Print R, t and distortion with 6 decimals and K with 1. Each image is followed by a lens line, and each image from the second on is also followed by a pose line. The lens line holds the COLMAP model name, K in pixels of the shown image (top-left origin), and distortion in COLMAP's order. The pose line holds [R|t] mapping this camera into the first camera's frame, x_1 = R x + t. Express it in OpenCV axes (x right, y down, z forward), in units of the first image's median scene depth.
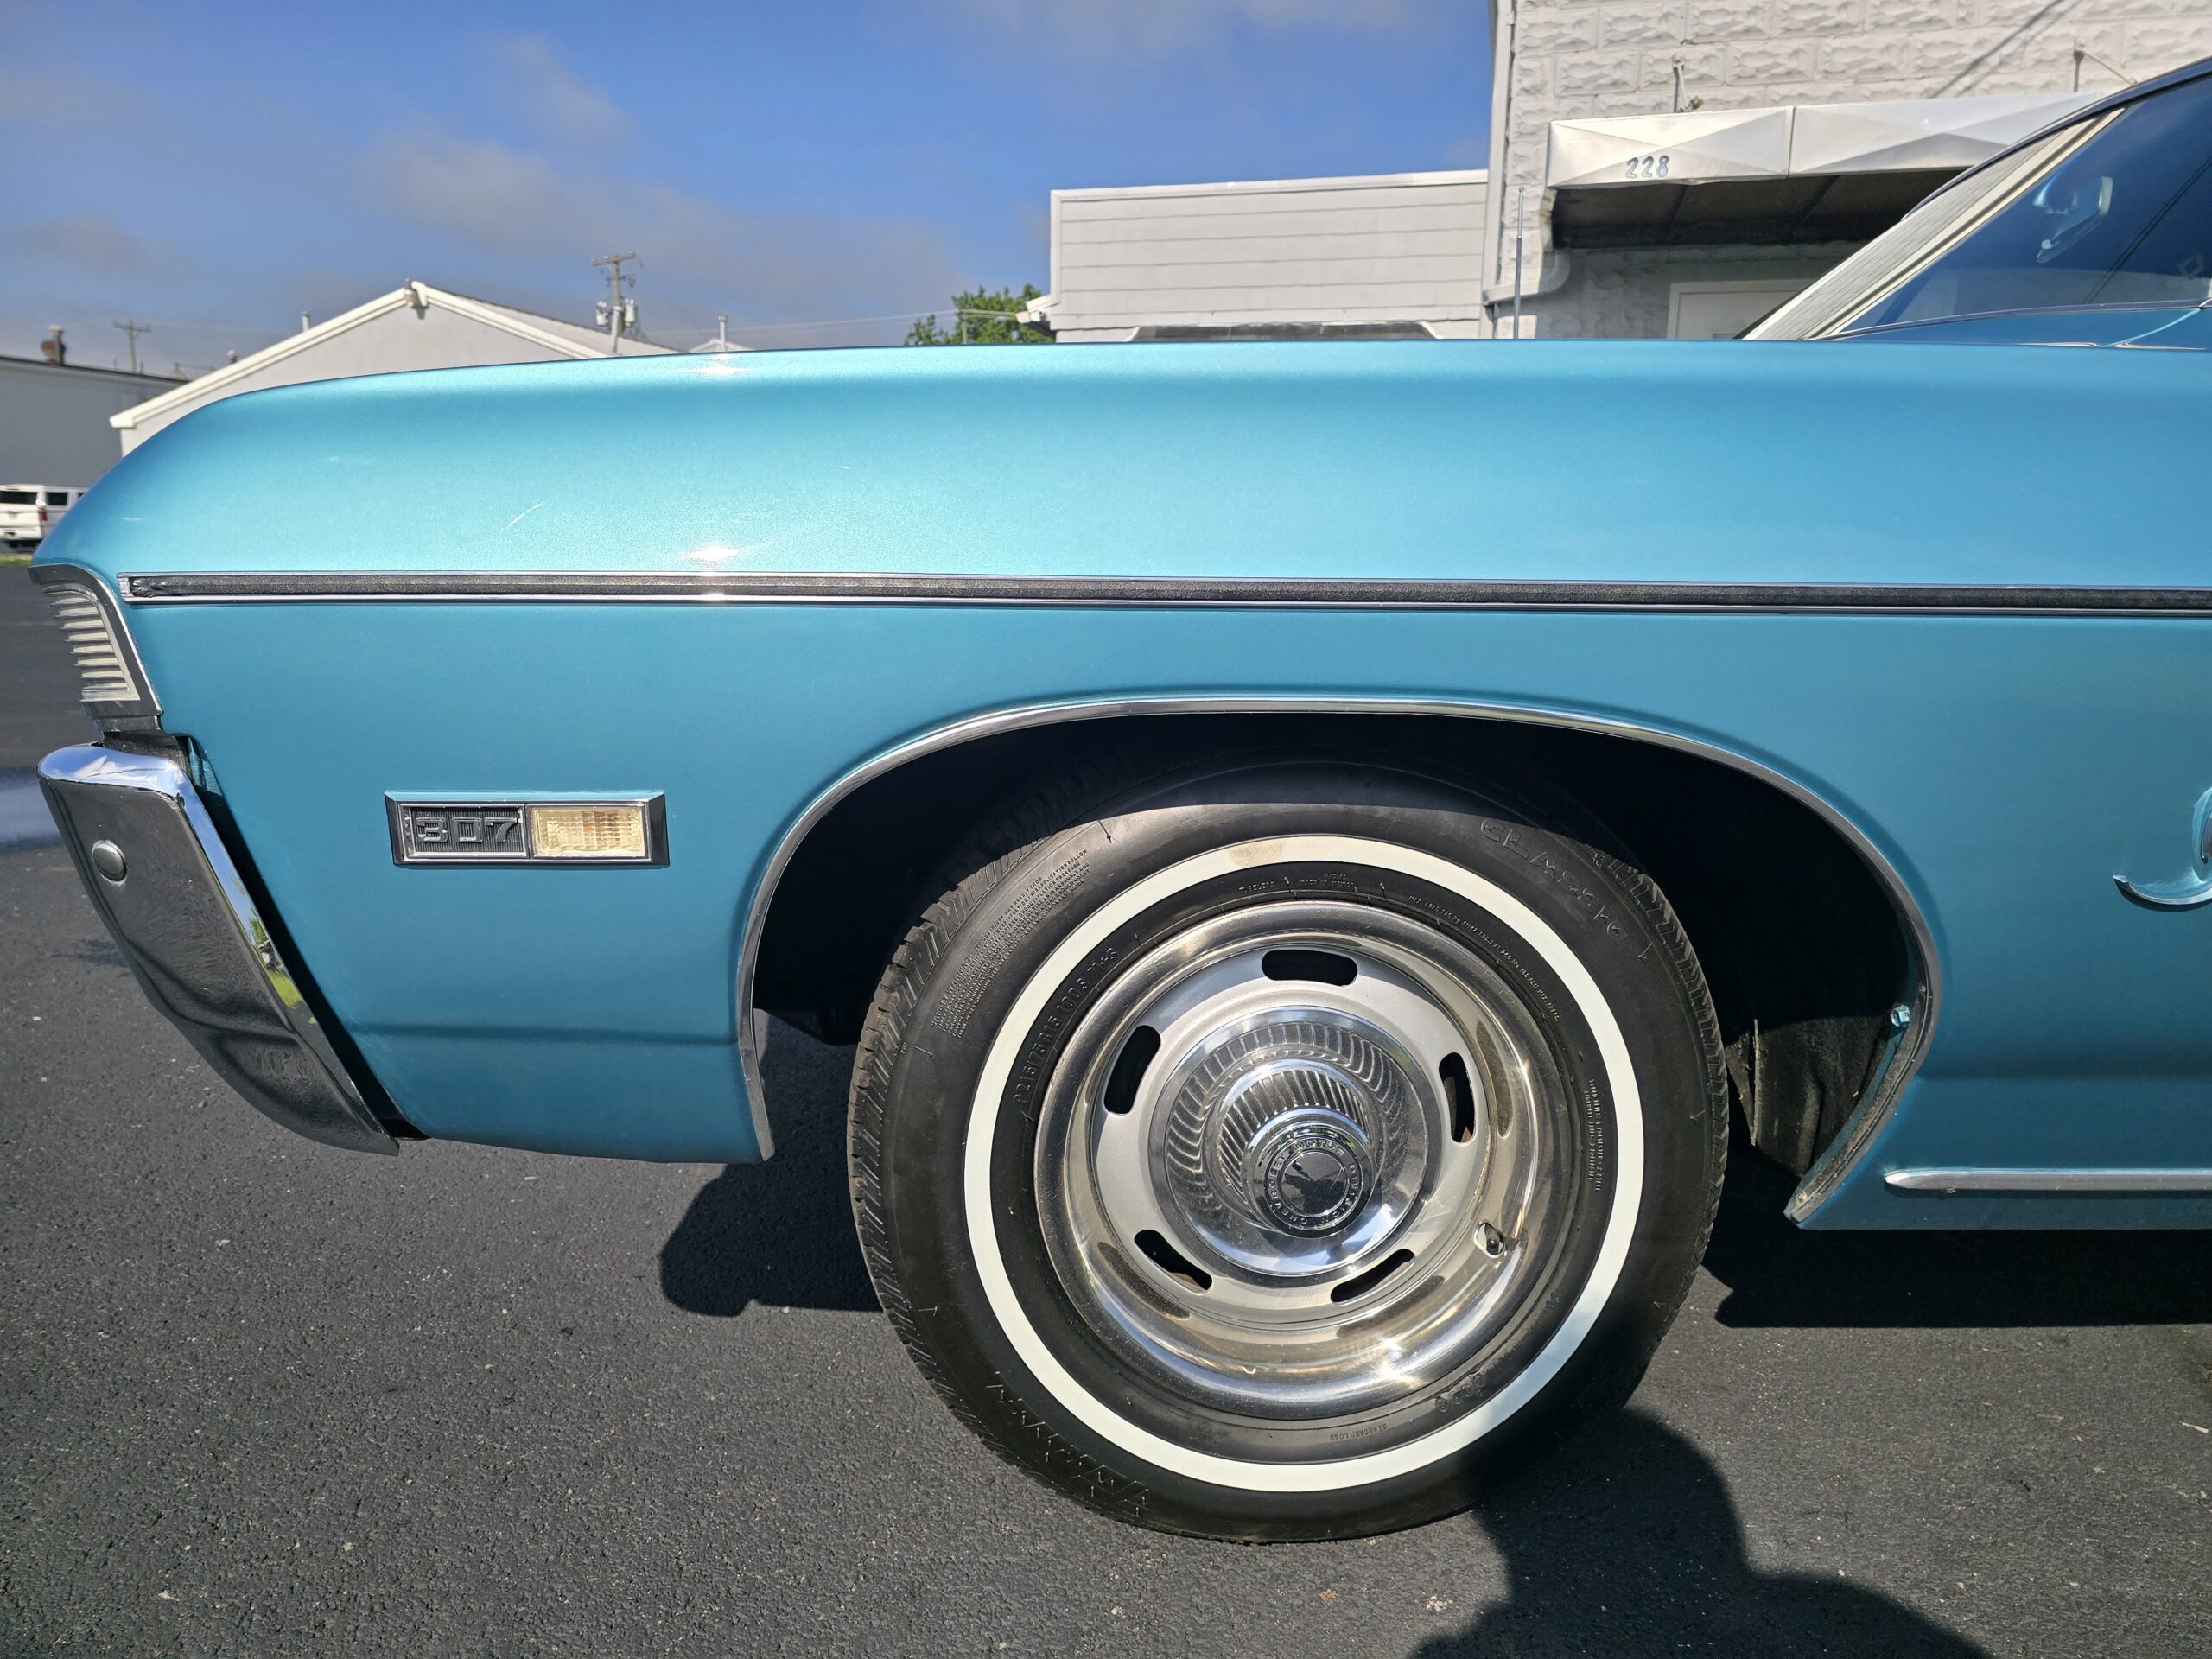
lens RADIAL K [[1504.1, 0, 1110.5], [0, 1504.1, 838.3], [0, 0, 1]] dist [0.043640, -0.049518]
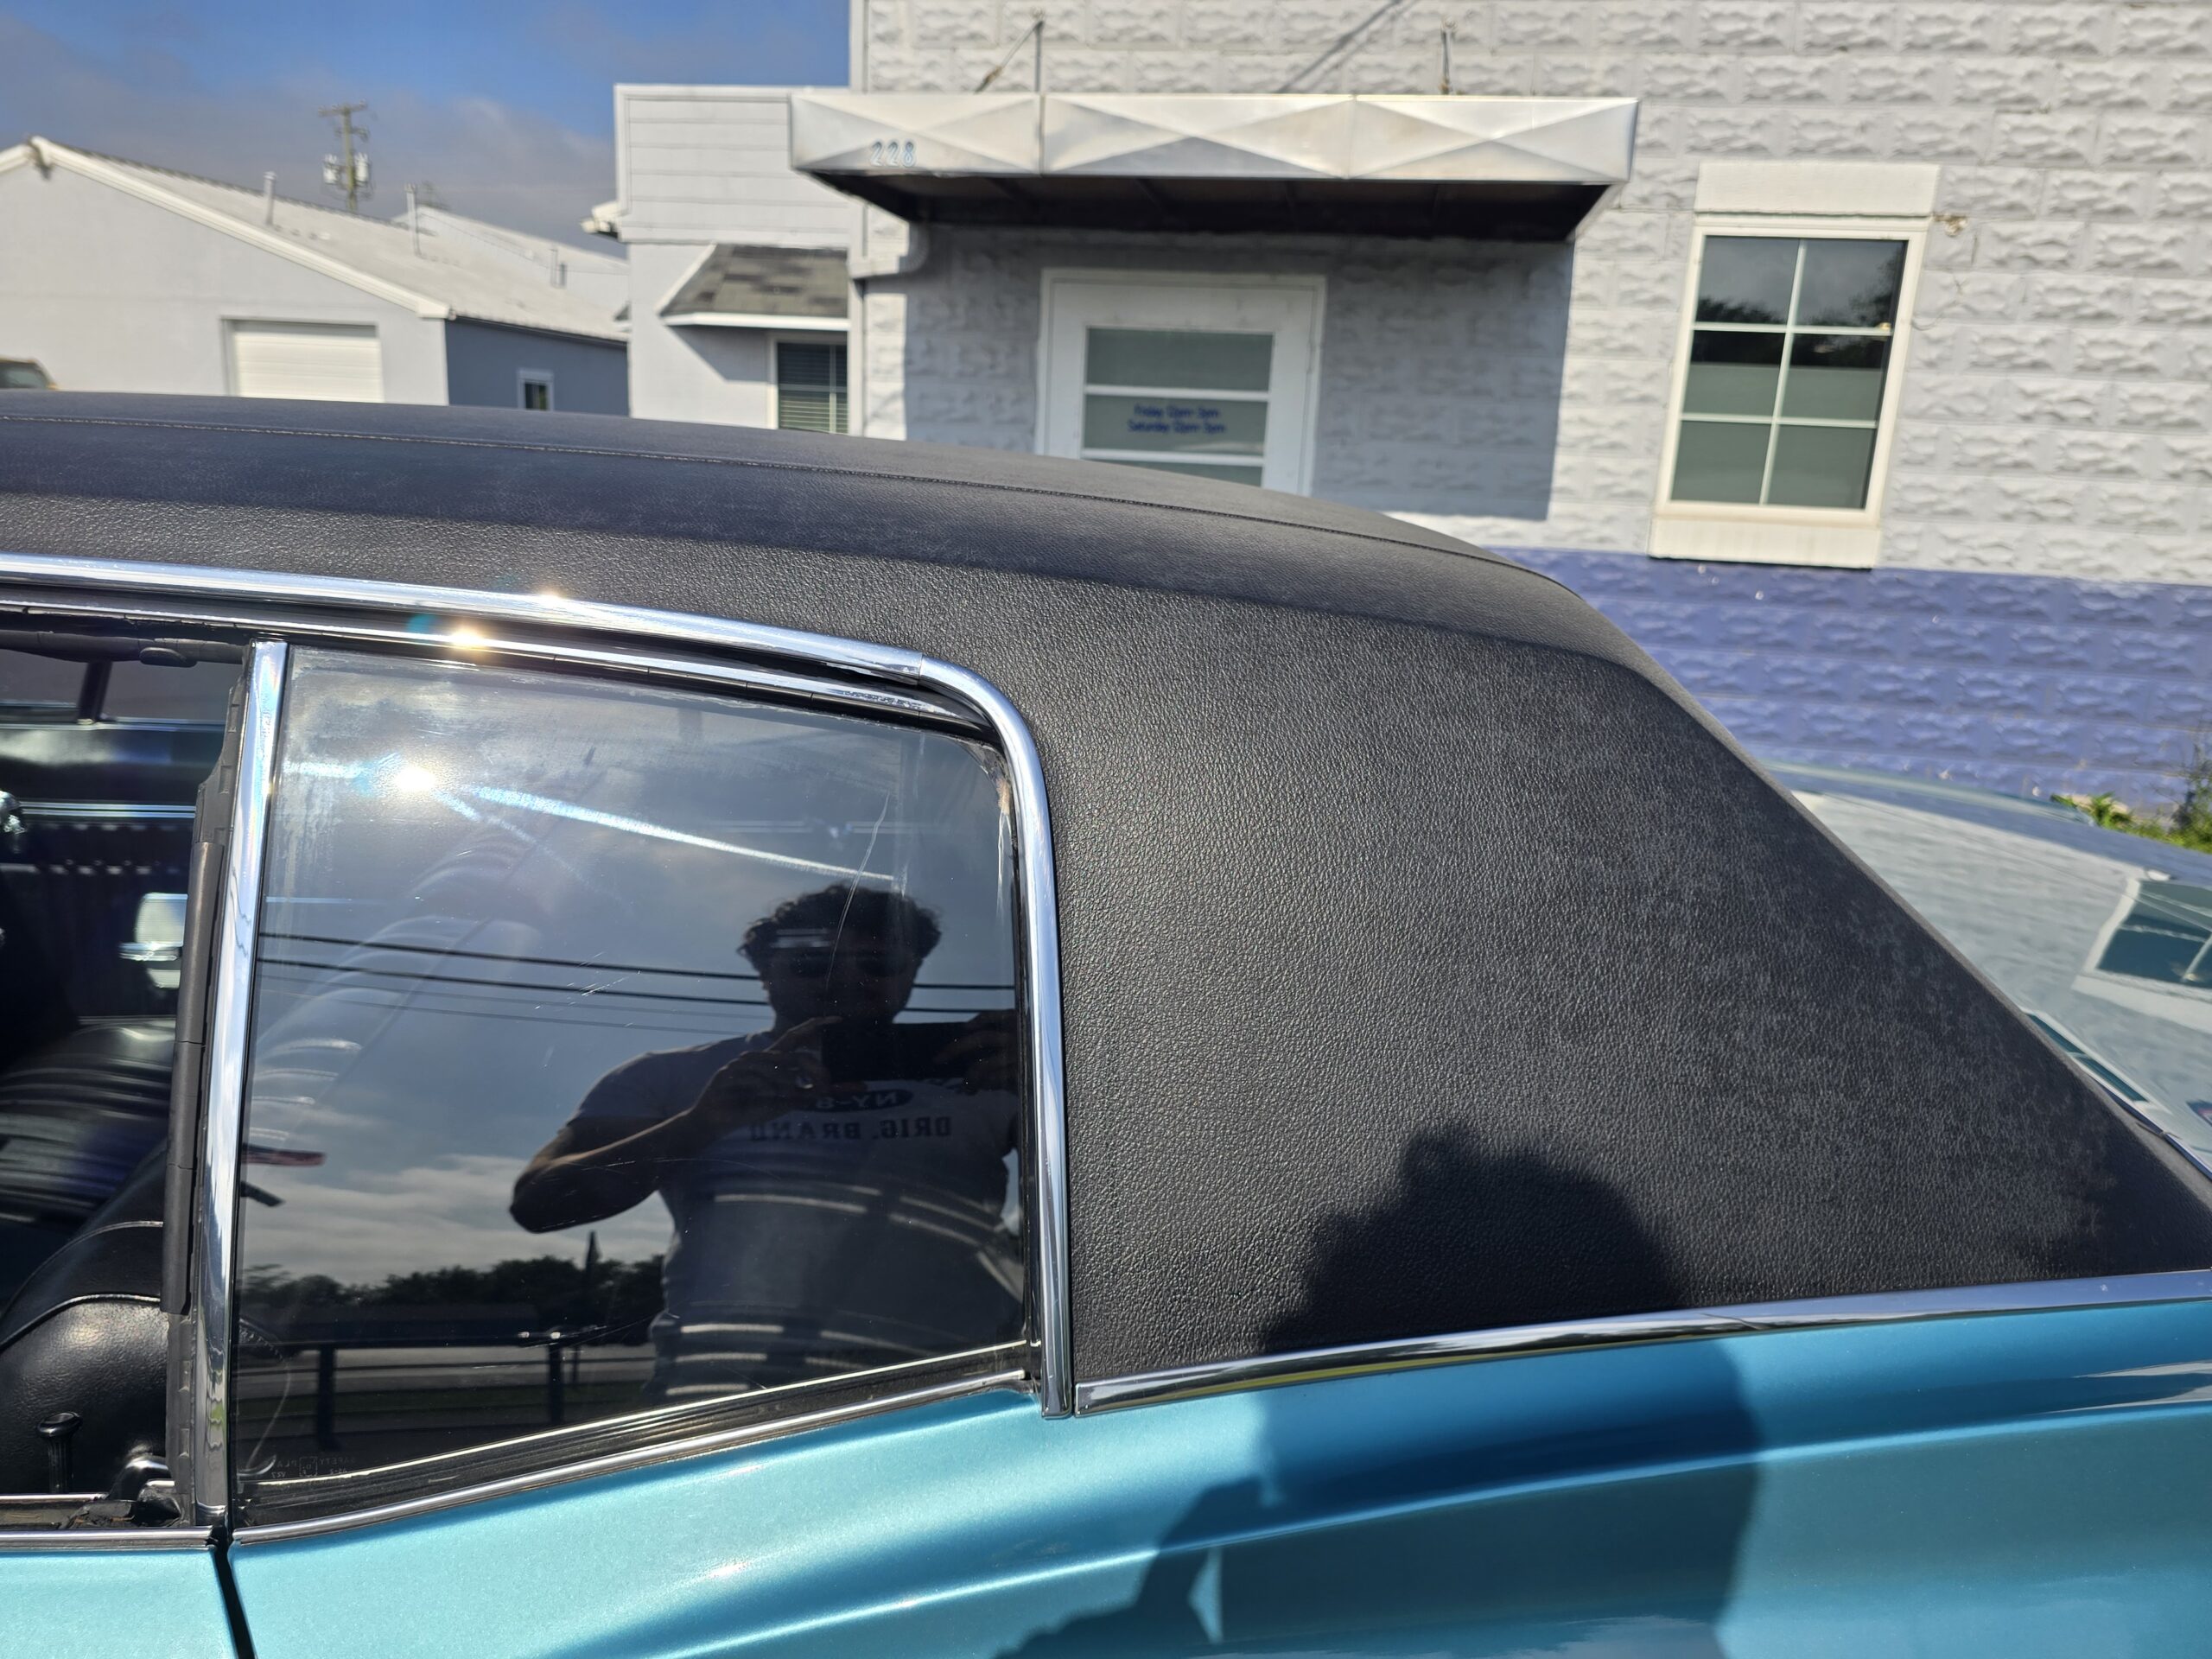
lens RADIAL K [[1504.1, 0, 1121.9], [0, 1504.1, 819.5], [0, 0, 1]] dist [0.043640, -0.049518]
pose [[0.994933, 0.003266, 0.100491, 0.324992], [-0.009591, 0.997998, 0.062522, -0.093947], [-0.100086, -0.063169, 0.992972, 0.078358]]
